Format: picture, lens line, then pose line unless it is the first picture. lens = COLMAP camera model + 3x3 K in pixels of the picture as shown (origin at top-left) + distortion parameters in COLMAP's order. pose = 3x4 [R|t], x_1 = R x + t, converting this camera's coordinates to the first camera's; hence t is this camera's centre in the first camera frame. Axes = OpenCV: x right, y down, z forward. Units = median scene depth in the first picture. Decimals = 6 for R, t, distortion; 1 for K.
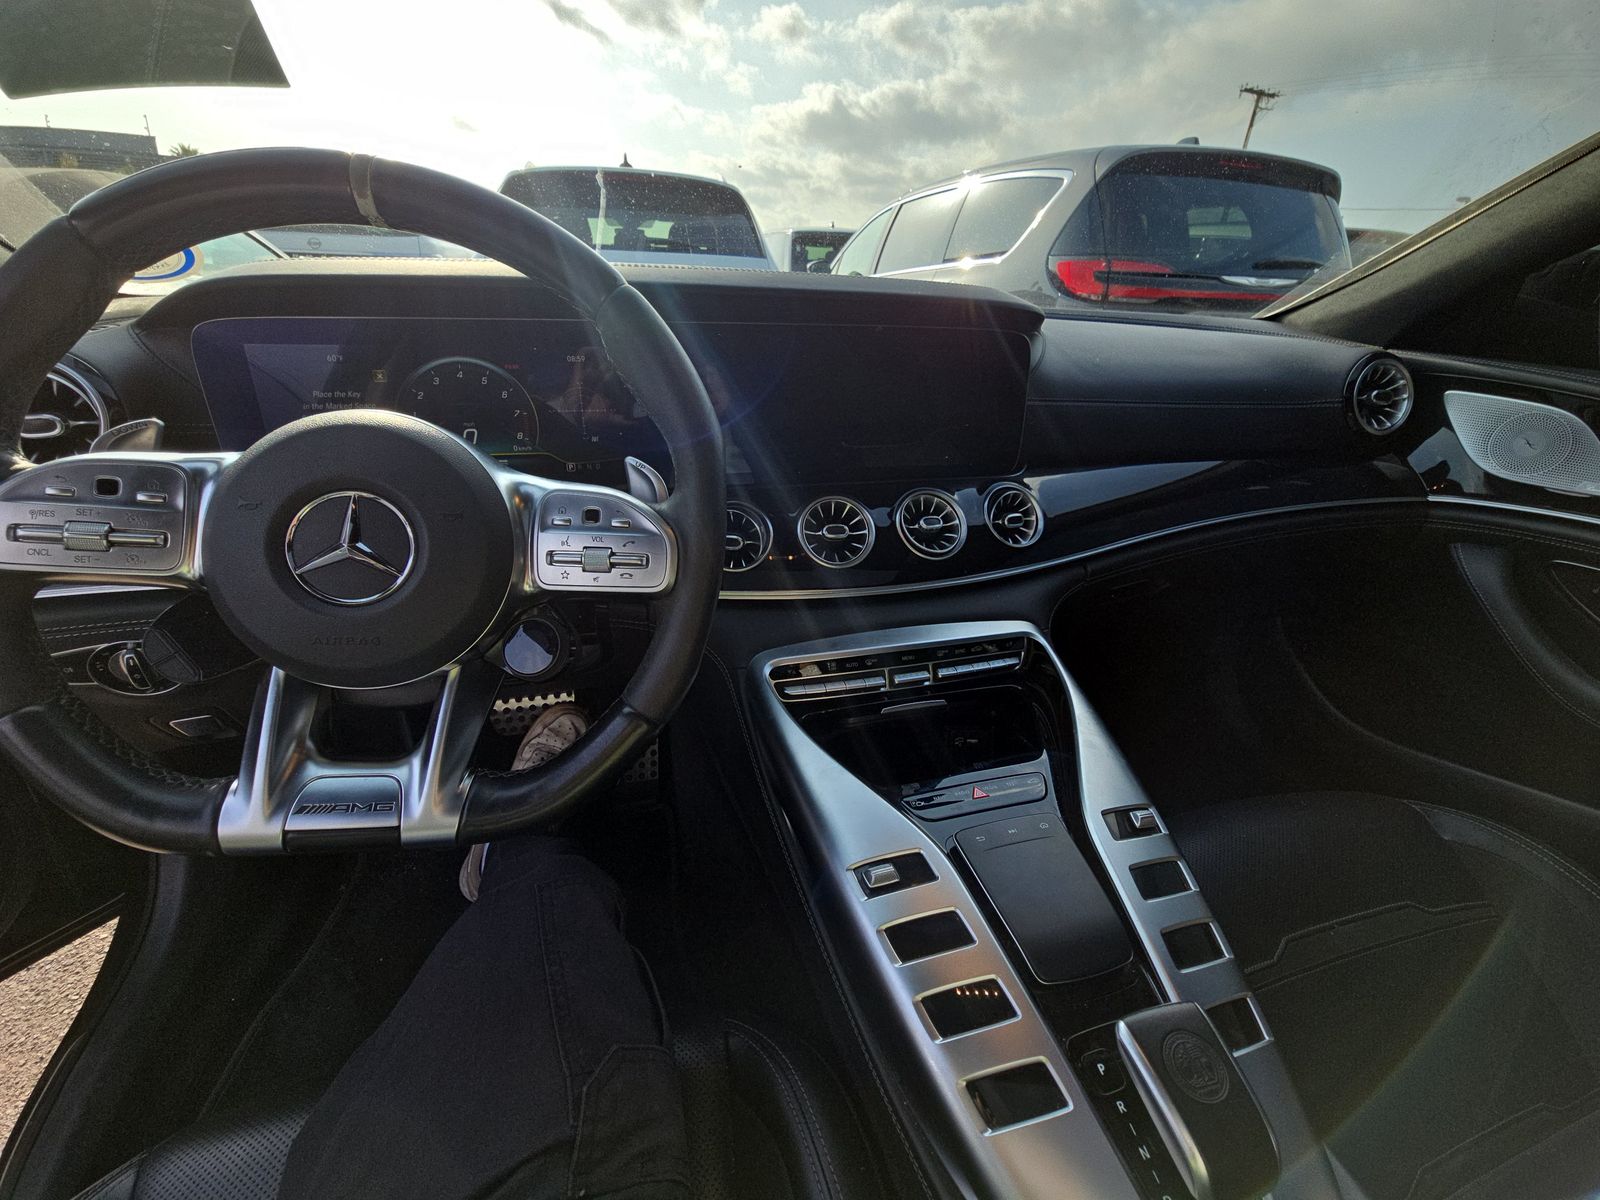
lens RADIAL K [[643.2, 0, 807.9], [0, 643.2, 585.3], [0, 0, 1]] dist [0.024108, -0.016679]
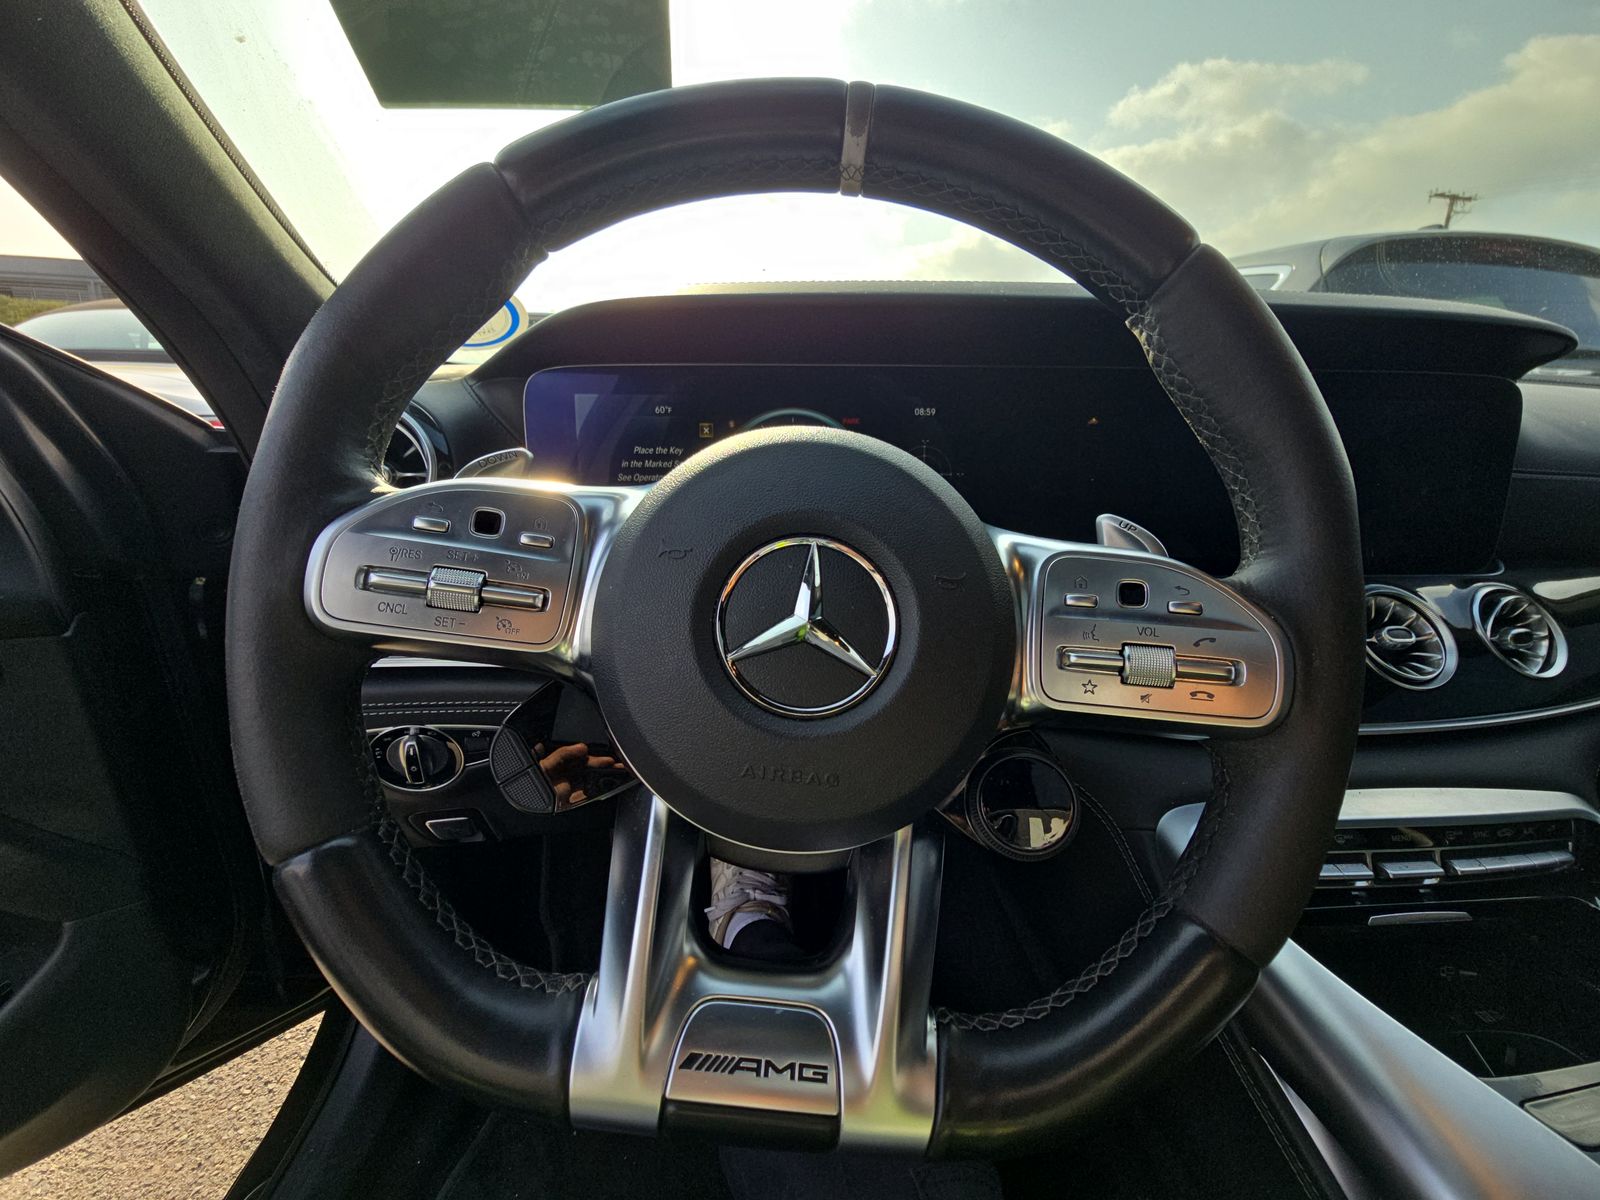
lens RADIAL K [[643.2, 0, 807.9], [0, 643.2, 585.3], [0, 0, 1]] dist [0.024108, -0.016679]
pose [[0.980165, 0.038194, -0.194466, -0.521115], [-0.068363, 0.986186, -0.150875, -0.000861], [0.186017, 0.161176, 0.969237, 0.338548]]
